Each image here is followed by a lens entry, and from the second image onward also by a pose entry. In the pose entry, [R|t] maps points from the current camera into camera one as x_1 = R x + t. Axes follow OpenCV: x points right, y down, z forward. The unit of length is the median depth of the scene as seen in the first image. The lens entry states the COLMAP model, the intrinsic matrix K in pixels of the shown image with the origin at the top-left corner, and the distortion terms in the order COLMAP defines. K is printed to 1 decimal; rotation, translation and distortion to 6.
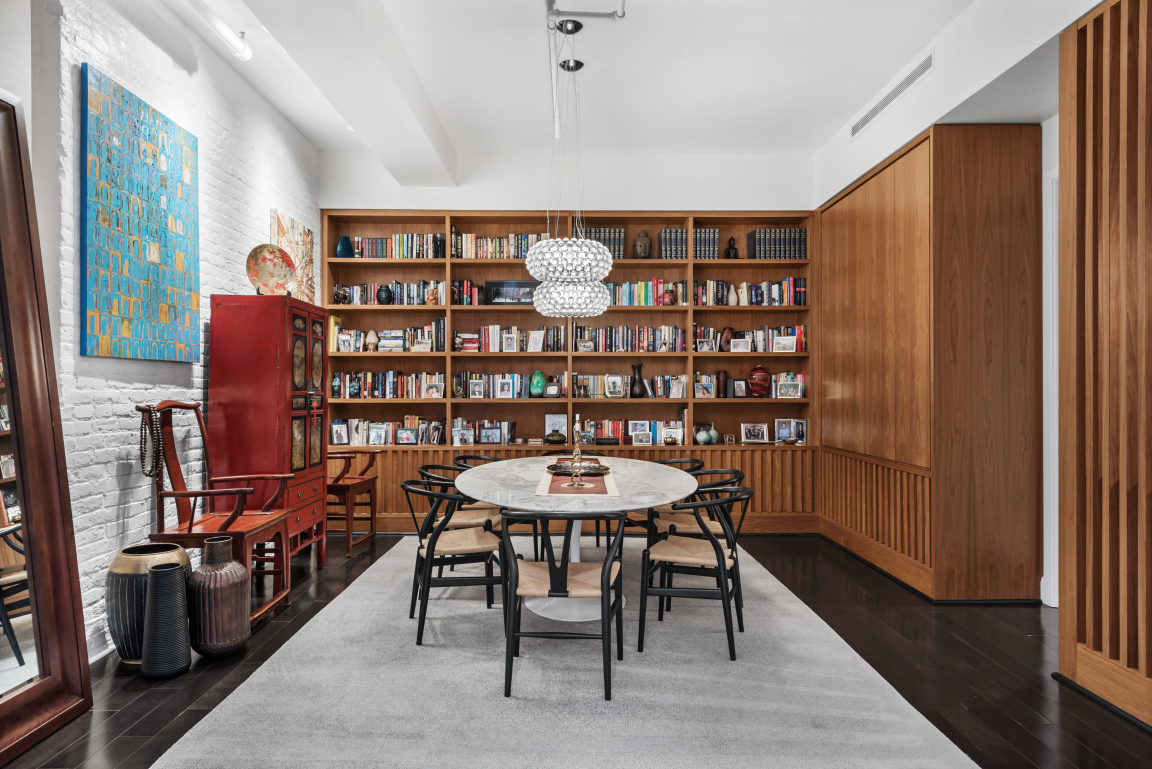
lens RADIAL K [[738.6, 0, 575.9], [0, 738.6, 389.9], [0, 0, 1]] dist [0.021033, -0.008766]
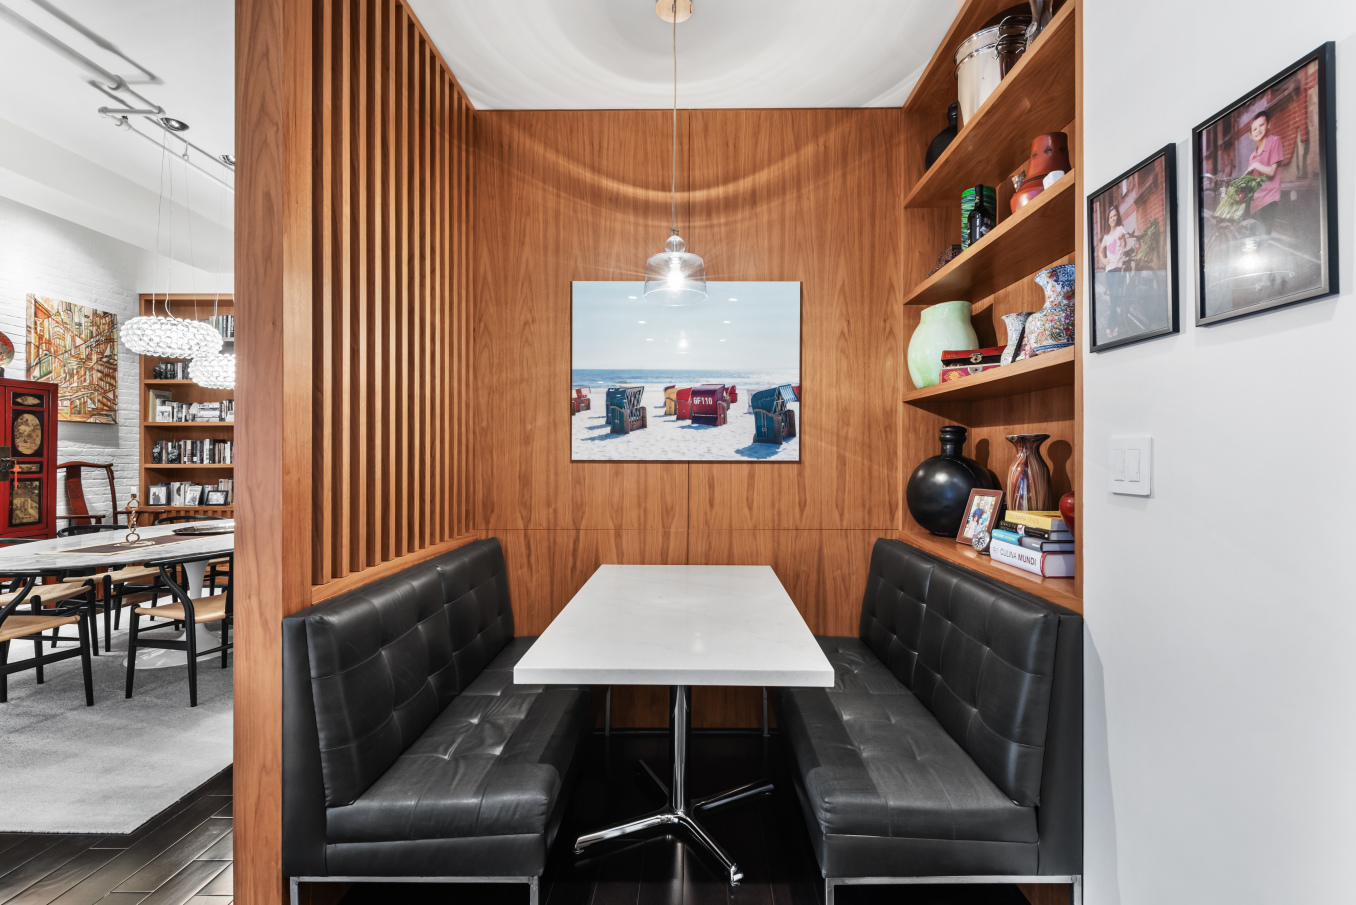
lens RADIAL K [[659.4, 0, 680.6], [0, 659.4, 454.6], [0, 0, 1]] dist [0.016759, 0.000547]
pose [[0.999615, 0.002273, -0.027667, 0.489759], [-0.002222, 0.999996, 0.001846, -0.005409], [0.027671, -0.001784, 0.999615, 0.018127]]
